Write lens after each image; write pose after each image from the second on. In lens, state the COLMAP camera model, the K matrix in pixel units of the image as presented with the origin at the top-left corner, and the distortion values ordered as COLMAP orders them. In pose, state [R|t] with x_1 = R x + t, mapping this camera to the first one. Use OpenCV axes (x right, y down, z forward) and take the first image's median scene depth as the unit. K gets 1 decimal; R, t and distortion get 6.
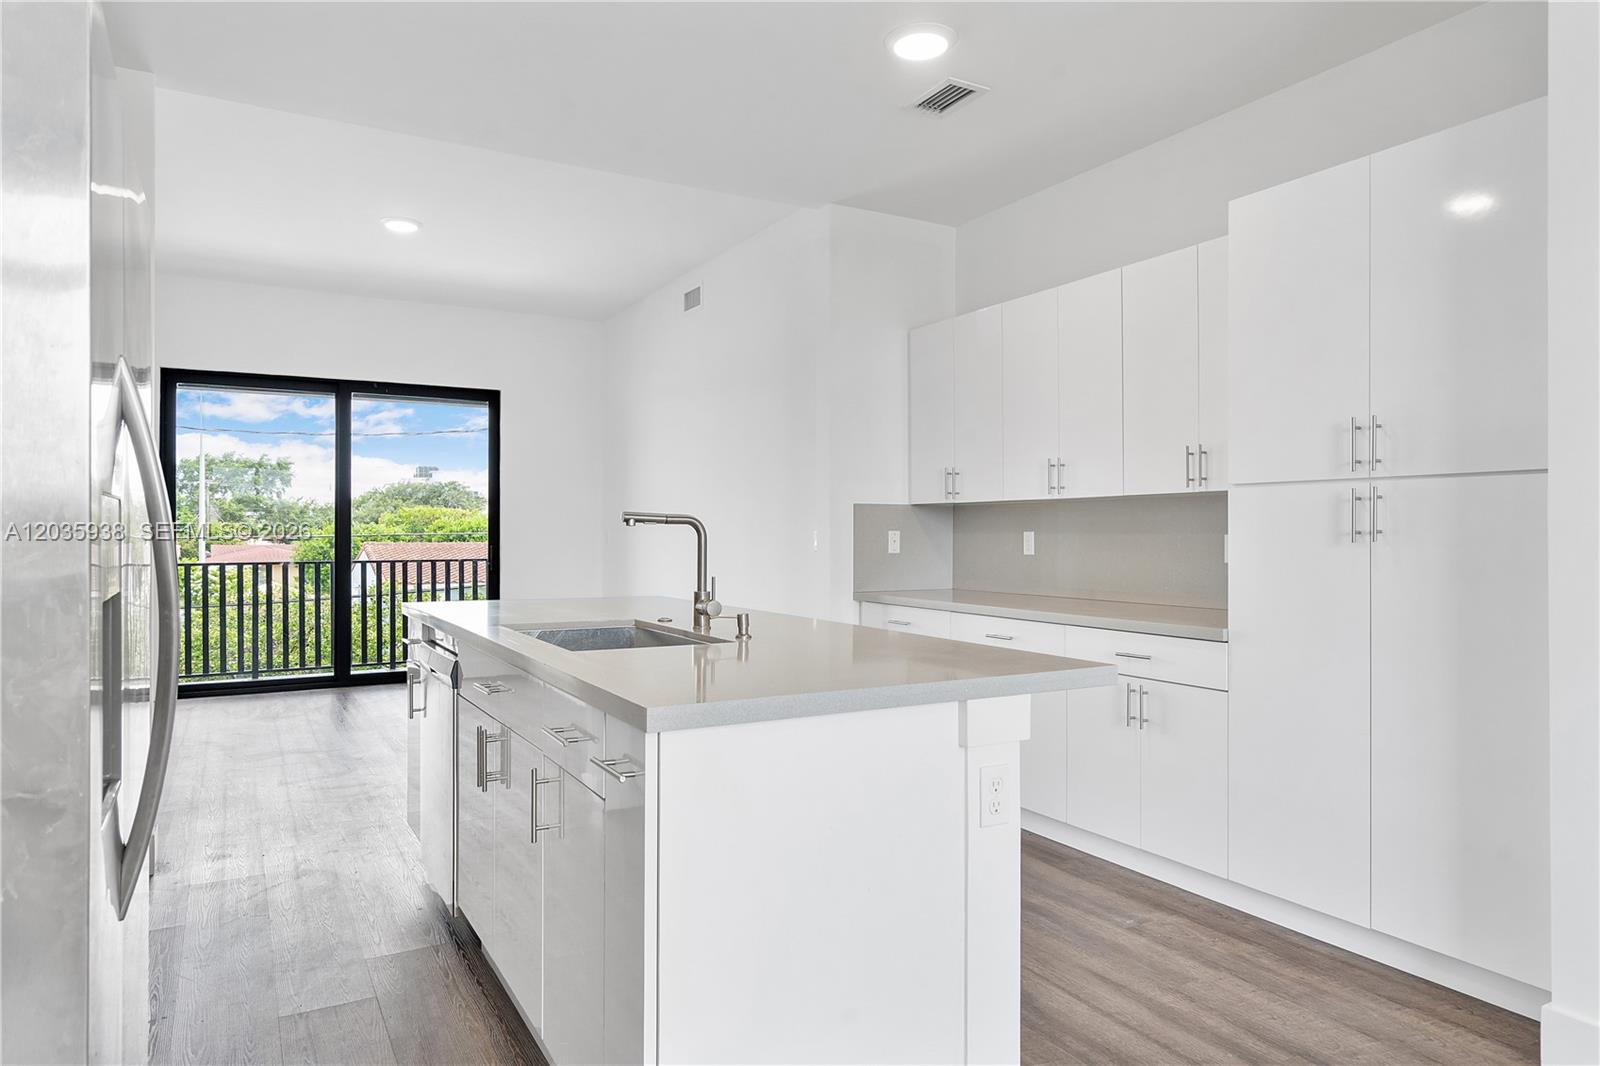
lens RADIAL K [[1007.0, 0, 800.0], [0, 1007.0, 533.0], [0, 0, 1]] dist [0.000249, -0.000372]
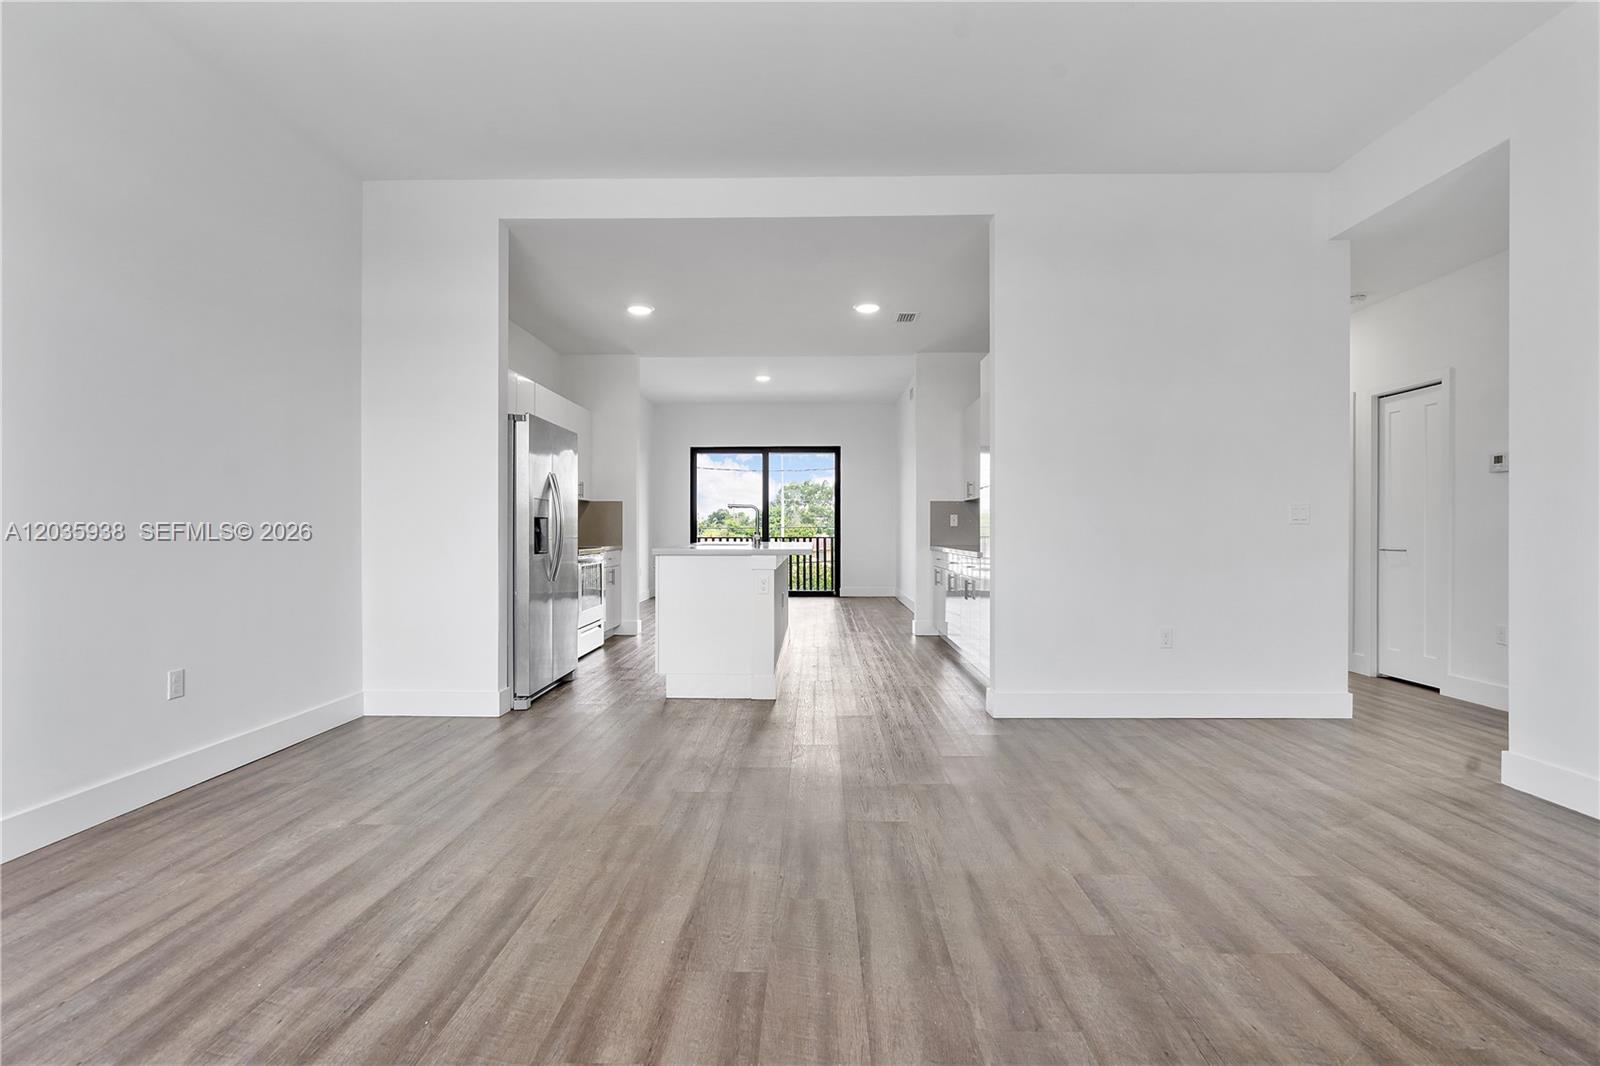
lens RADIAL K [[733.2, 0, 792.6], [0, 733.2, 530.0], [0, 0, 1]] dist [-0.002519, -0.000239]
pose [[0.856609, -0.000276, -0.515965, 0.729132], [-0.000529, 0.999999, -0.001412, 0.038986], [0.515965, 0.001483, 0.856608, -0.493850]]
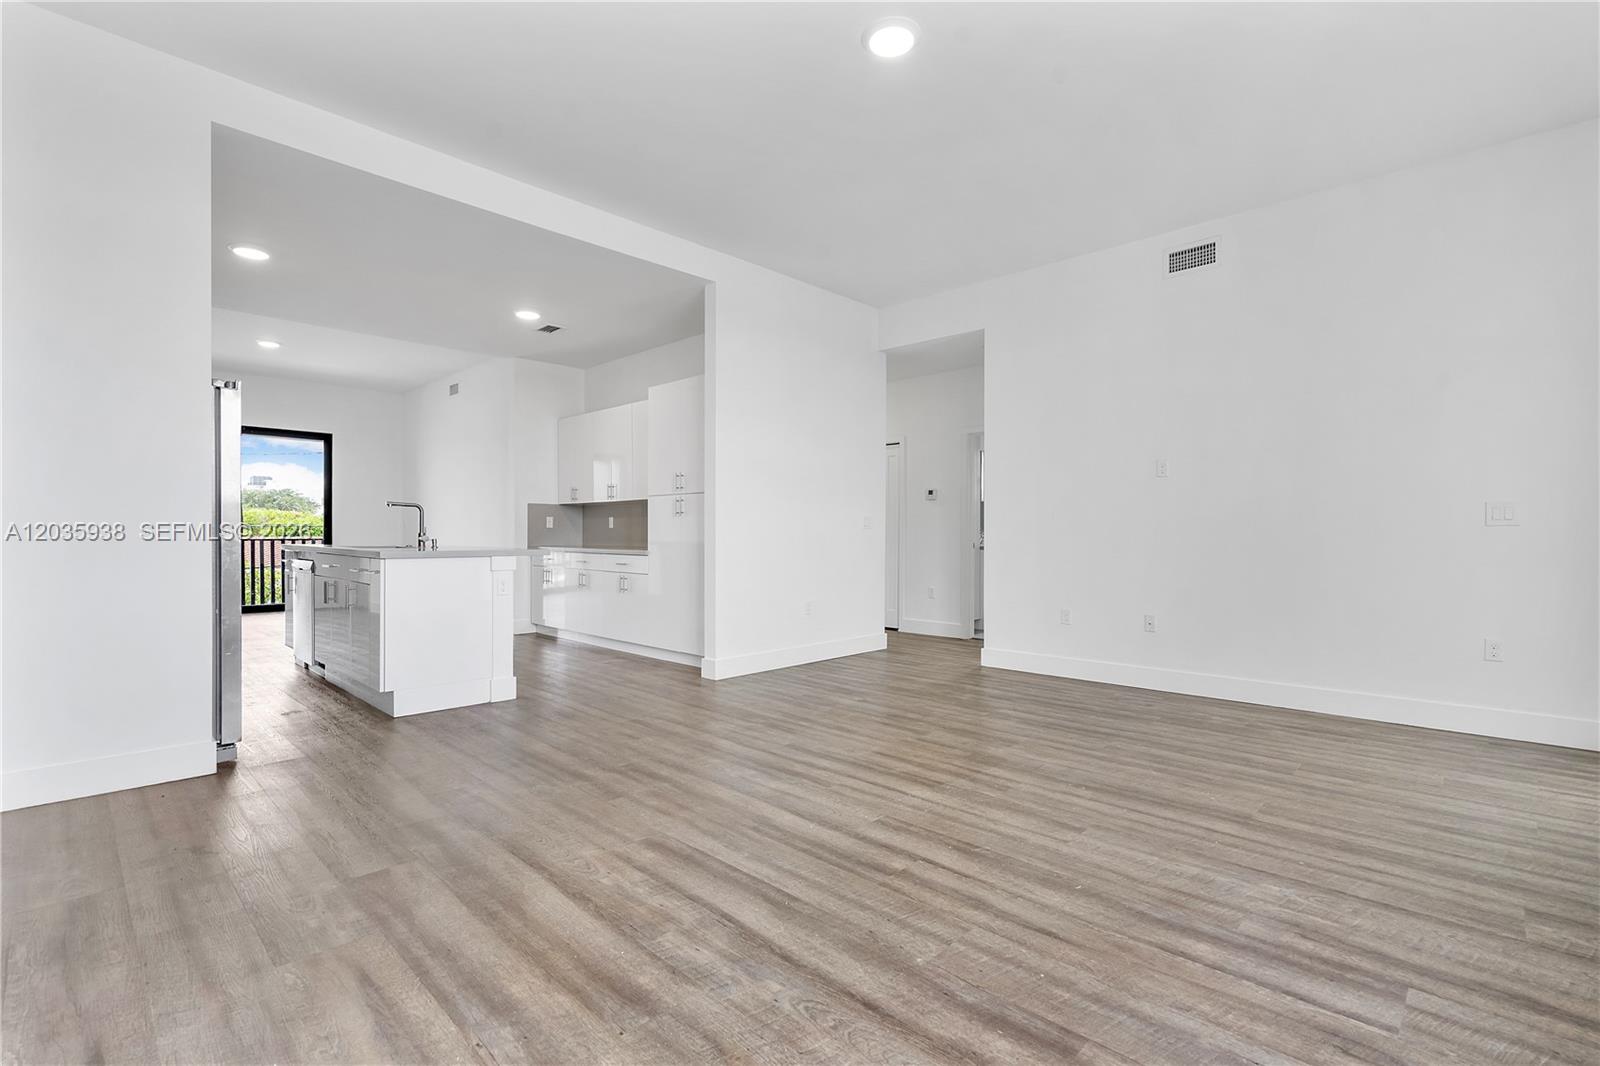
lens RADIAL K [[735.0, 0, 800.0], [0, 735.0, 533.0], [0, 0, 1]] dist [-0.005066, 0.000229]
pose [[0.960955, 0.002308, 0.276695, 0.221868], [-0.002212, 0.999997, -0.000659, 0.040205], [-0.276696, 0.000022, 0.960957, -0.762612]]
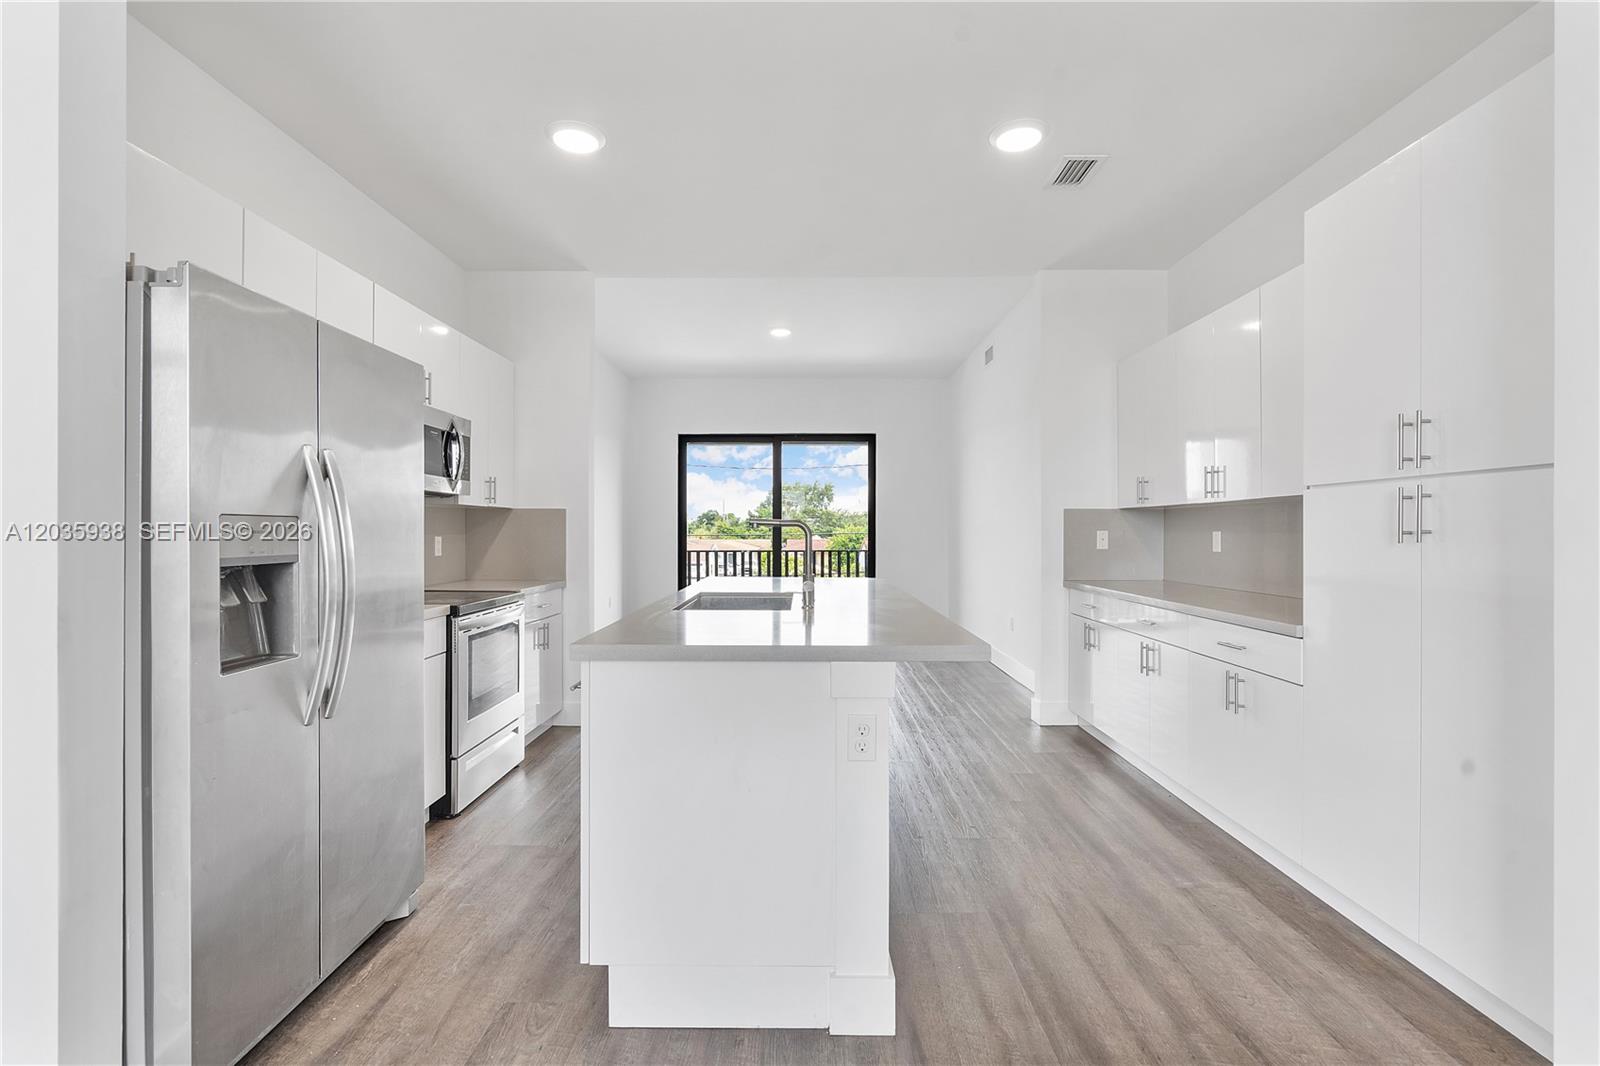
lens RADIAL K [[735.0, 0, 800.0], [0, 735.0, 533.0], [0, 0, 1]] dist [-0.005066, 0.000229]
pose [[0.868442, 0.000272, -0.495791, 0.280853], [0.000338, 0.999999, 0.001140, -0.000704], [0.495791, -0.001158, 0.868441, 0.069861]]
